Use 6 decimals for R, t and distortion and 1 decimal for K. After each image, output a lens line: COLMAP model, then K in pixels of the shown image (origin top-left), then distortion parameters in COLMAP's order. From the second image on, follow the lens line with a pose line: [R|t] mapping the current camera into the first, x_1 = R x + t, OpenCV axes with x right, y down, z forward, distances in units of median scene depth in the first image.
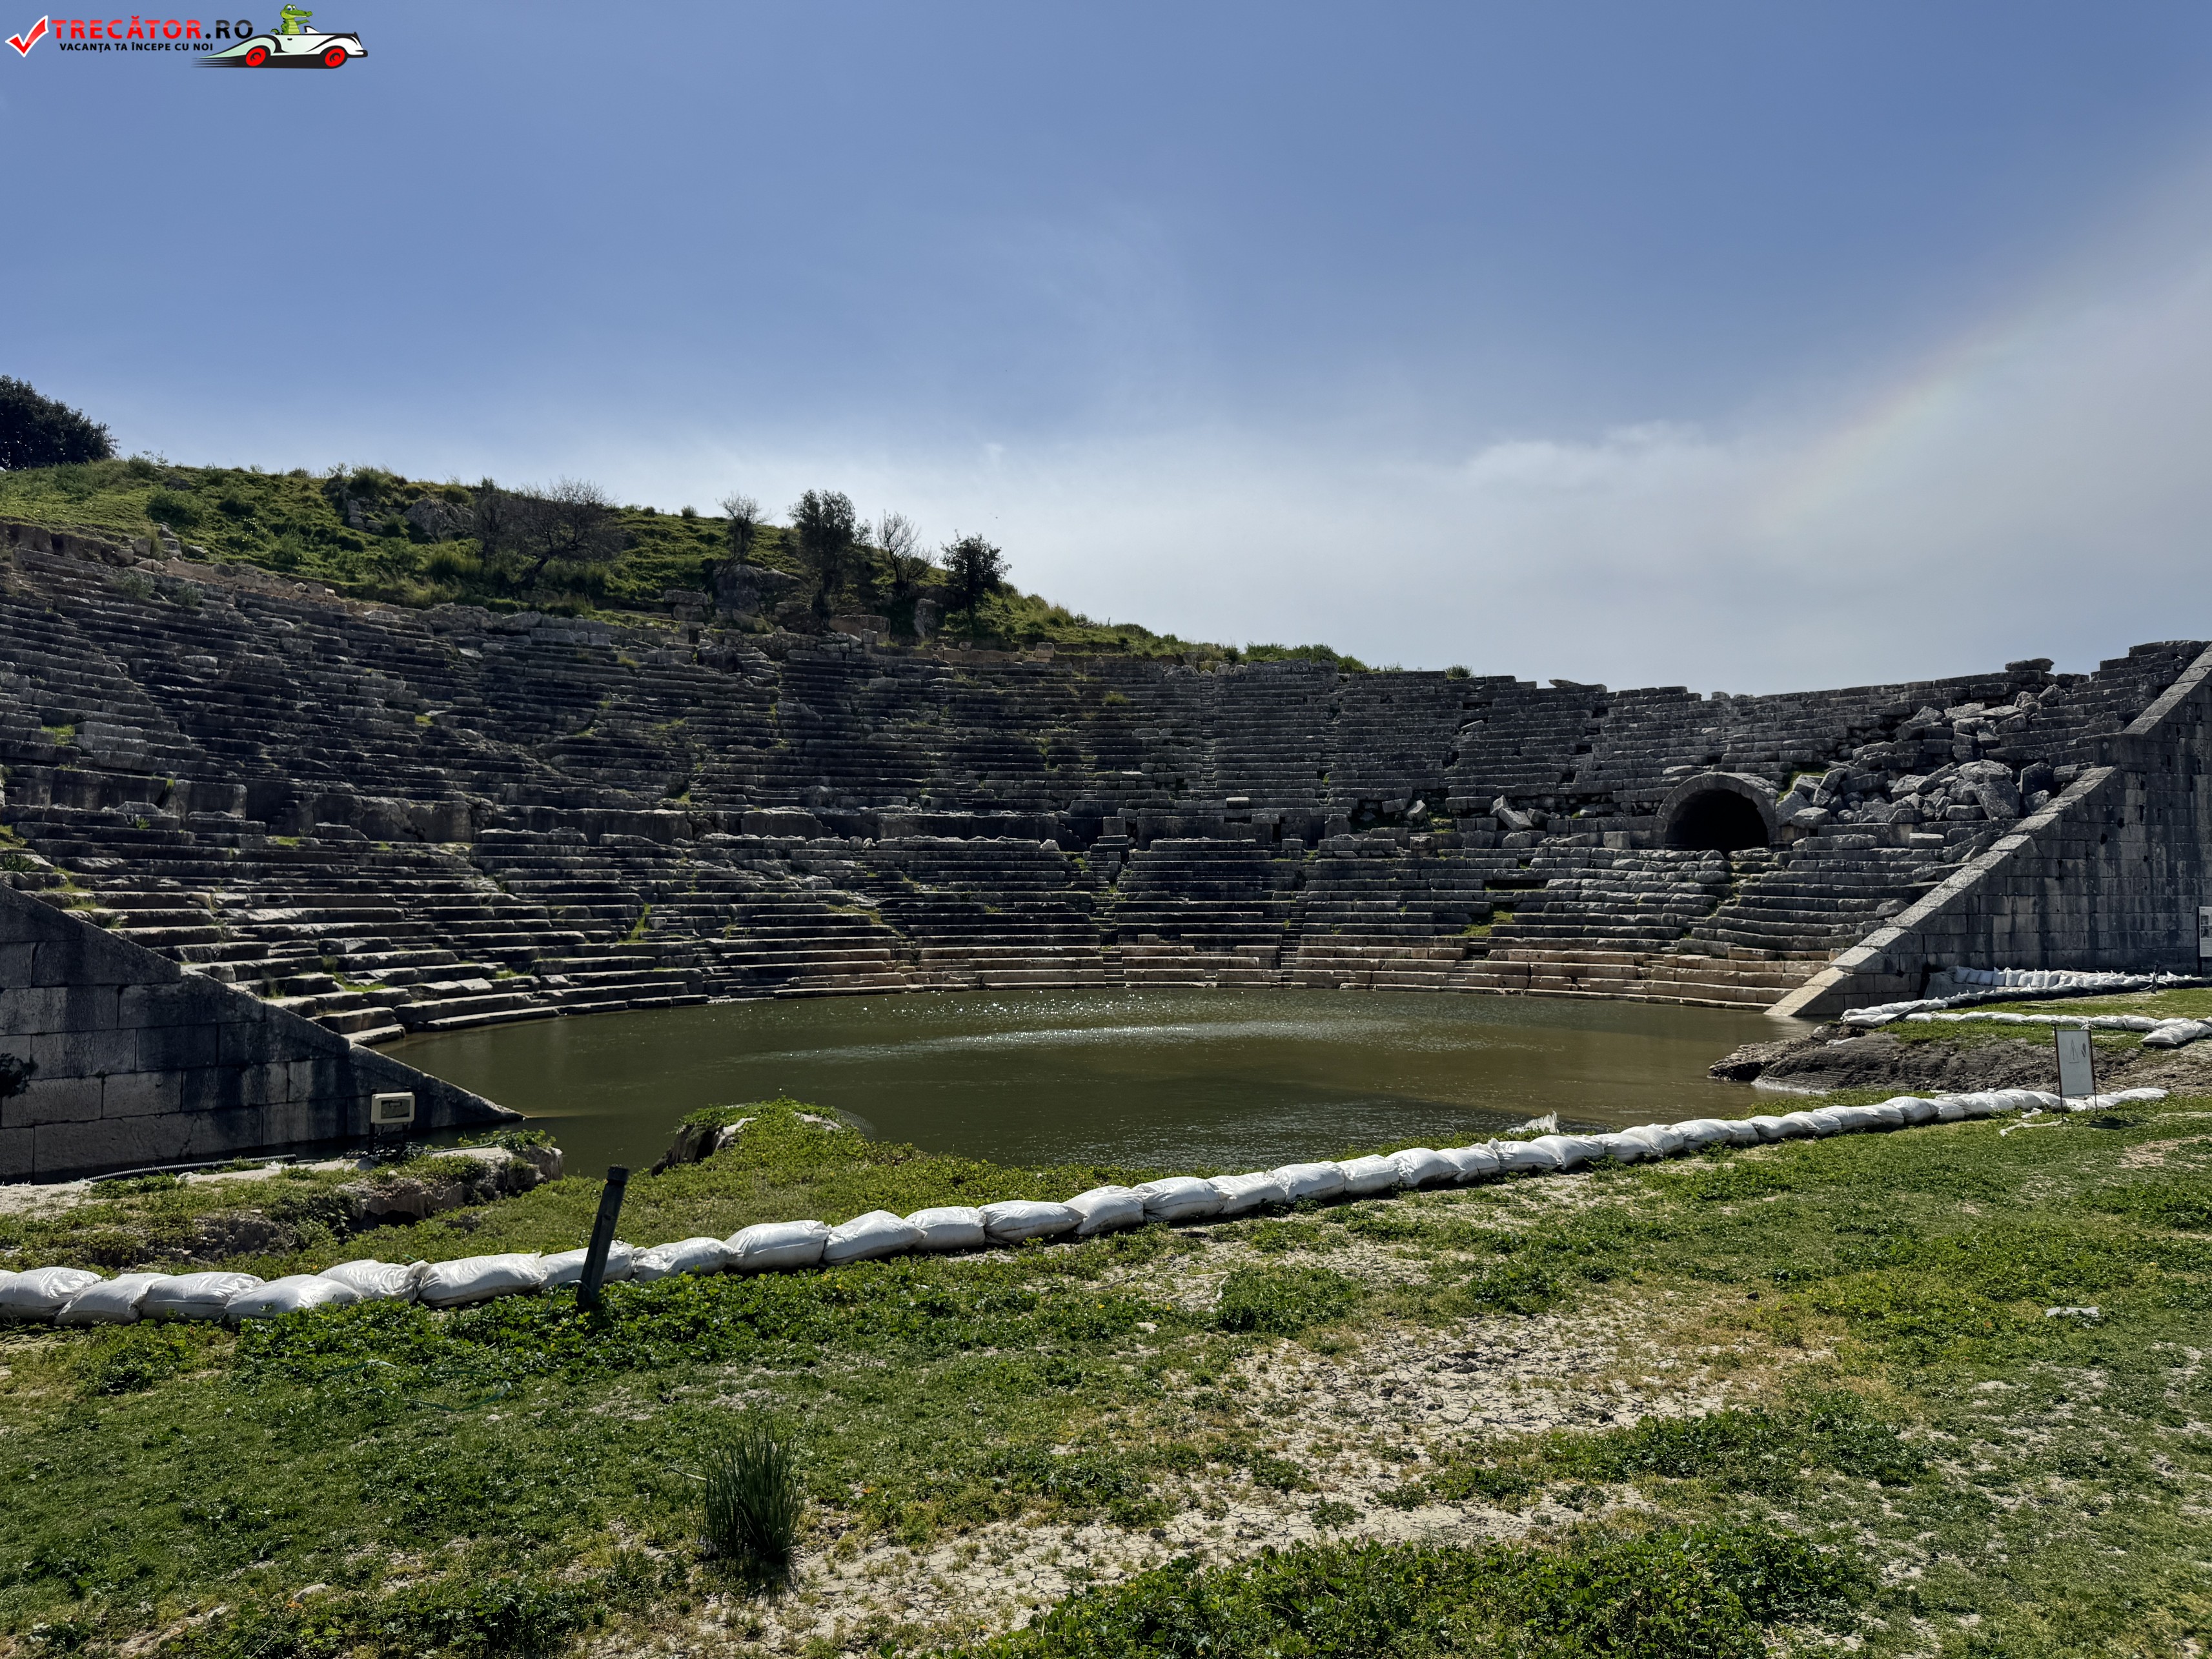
lens RADIAL K [[1565.0, 0, 1114.7], [0, 1565.0, 818.6], [0, 0, 1]] dist [0.091086, -0.104278]
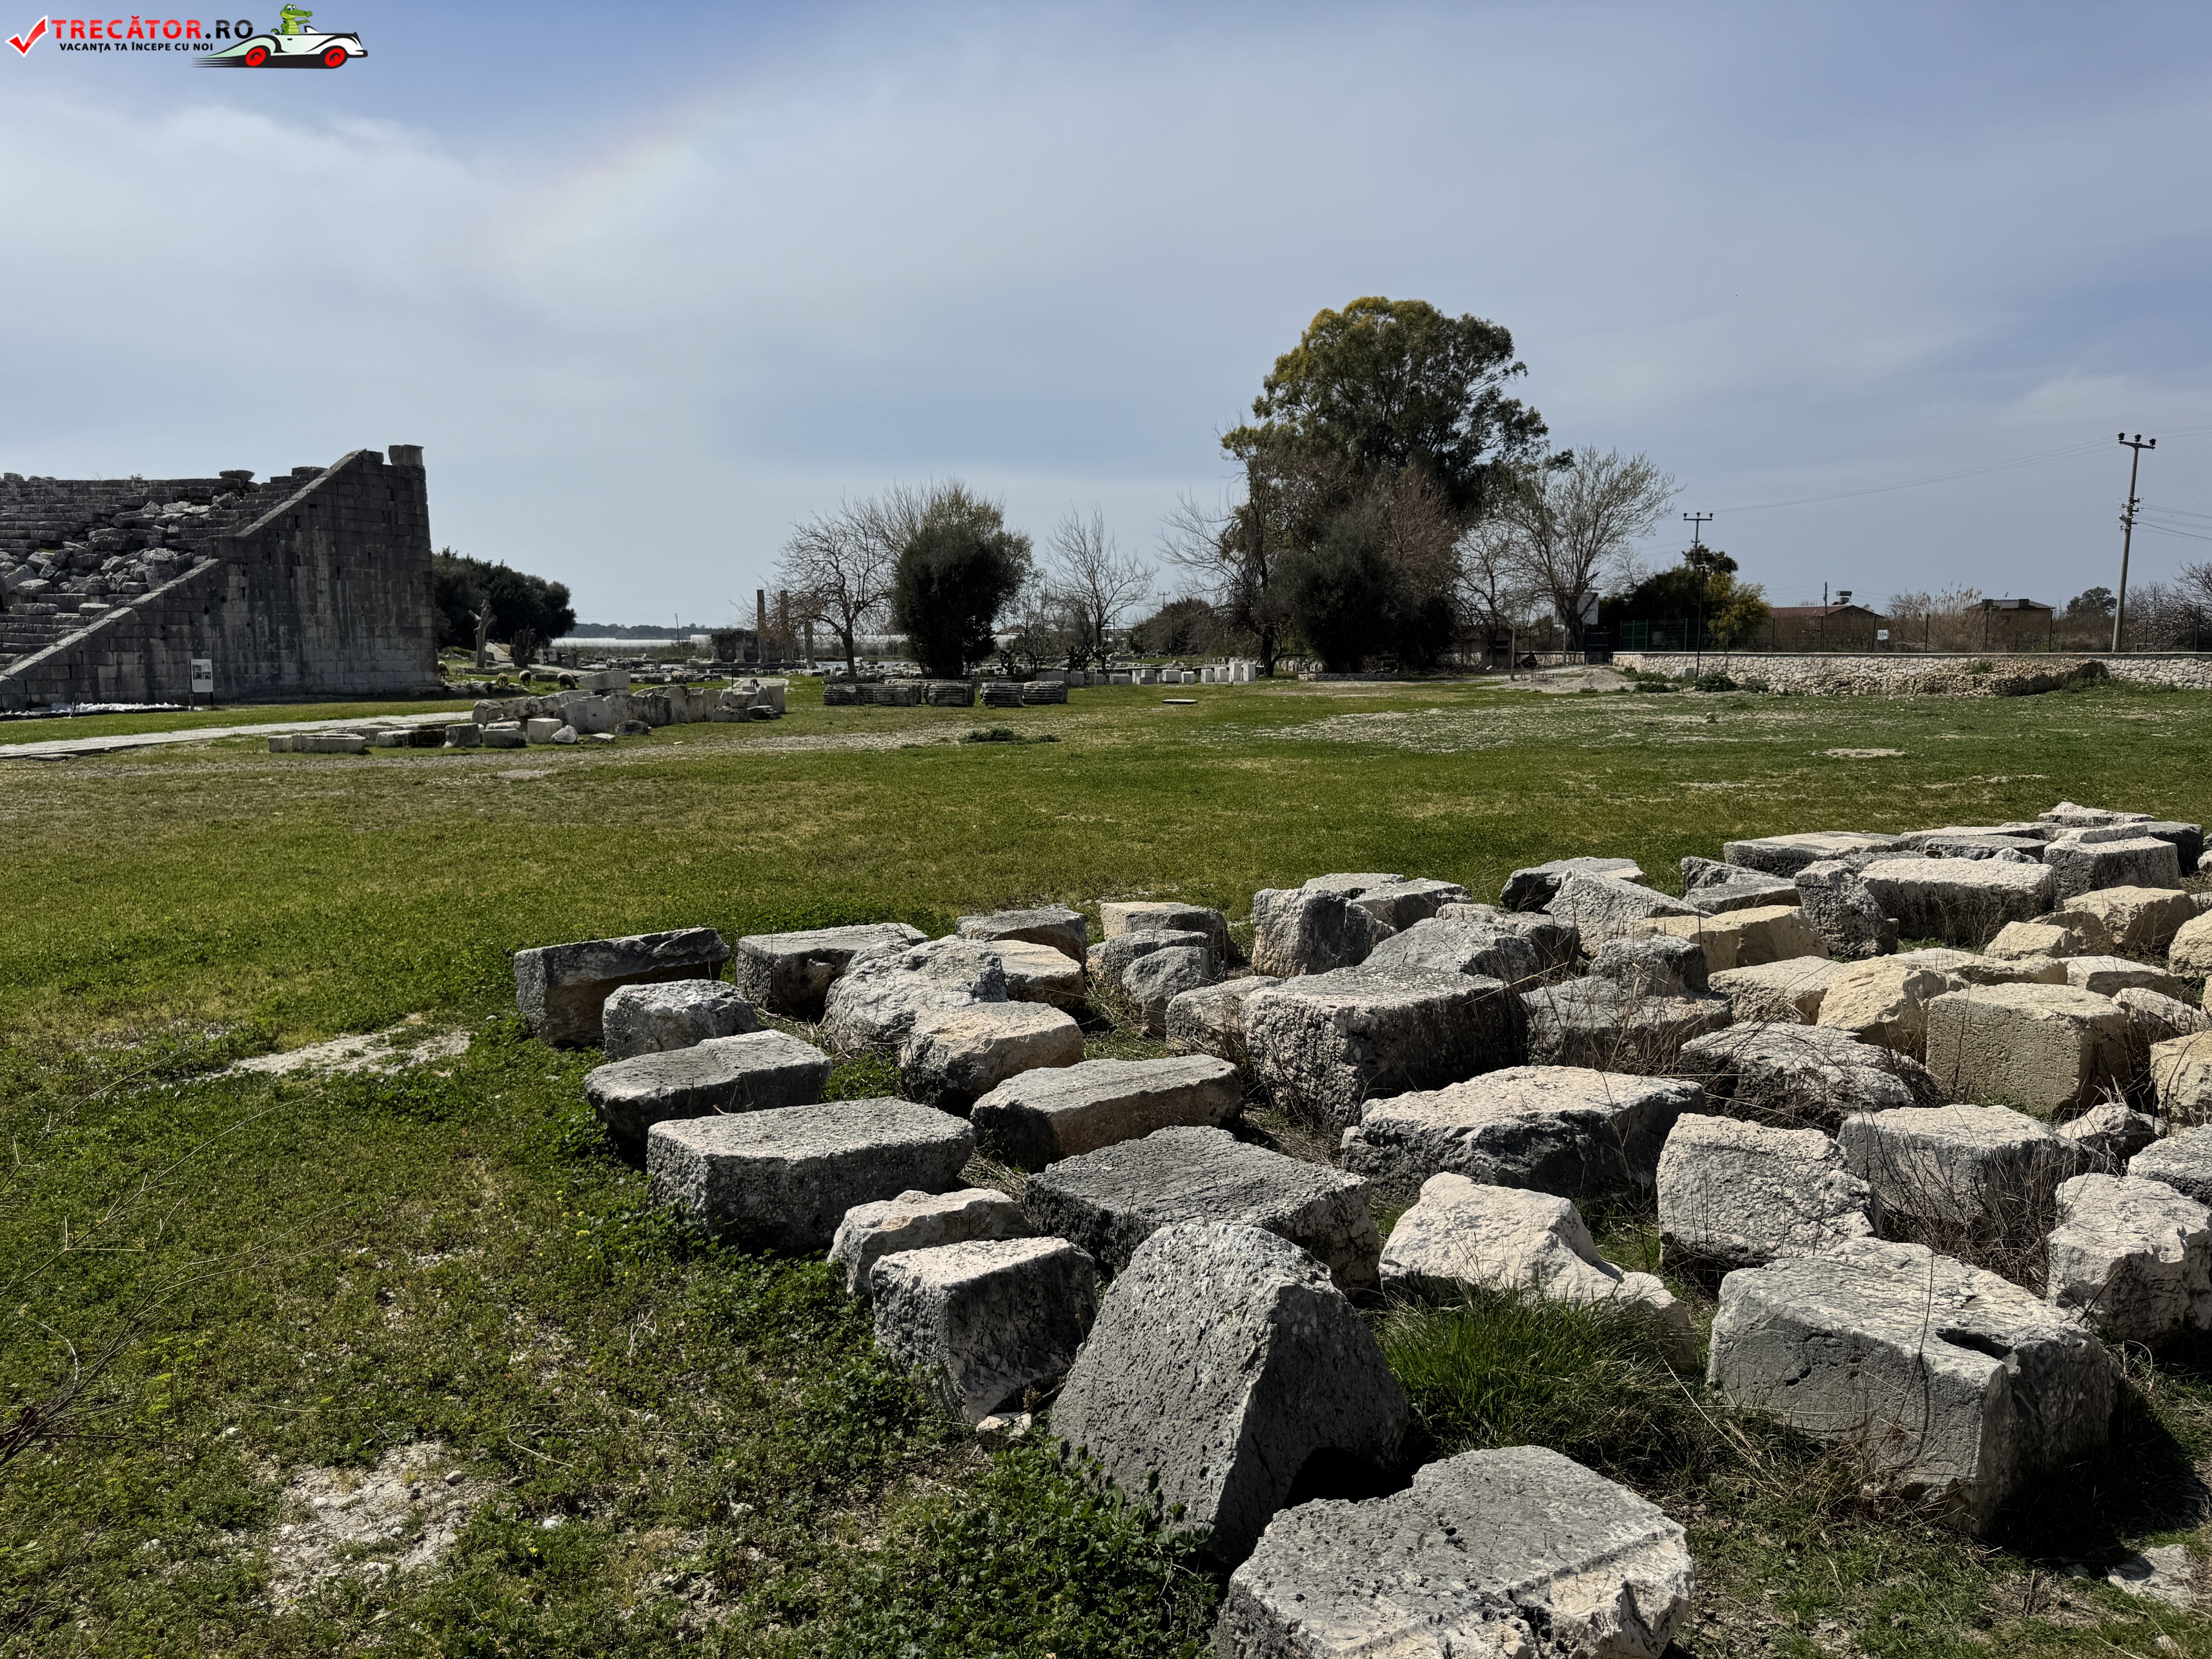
lens RADIAL K [[1565.0, 0, 1160.1], [0, 1565.0, 827.2], [0, 0, 1]] dist [0.091086, -0.104278]
pose [[0.731110, -0.083166, 0.677172, 0.198857], [-0.030872, 0.987493, 0.154610, -0.032424], [-0.681561, -0.133943, 0.719399, -0.479145]]
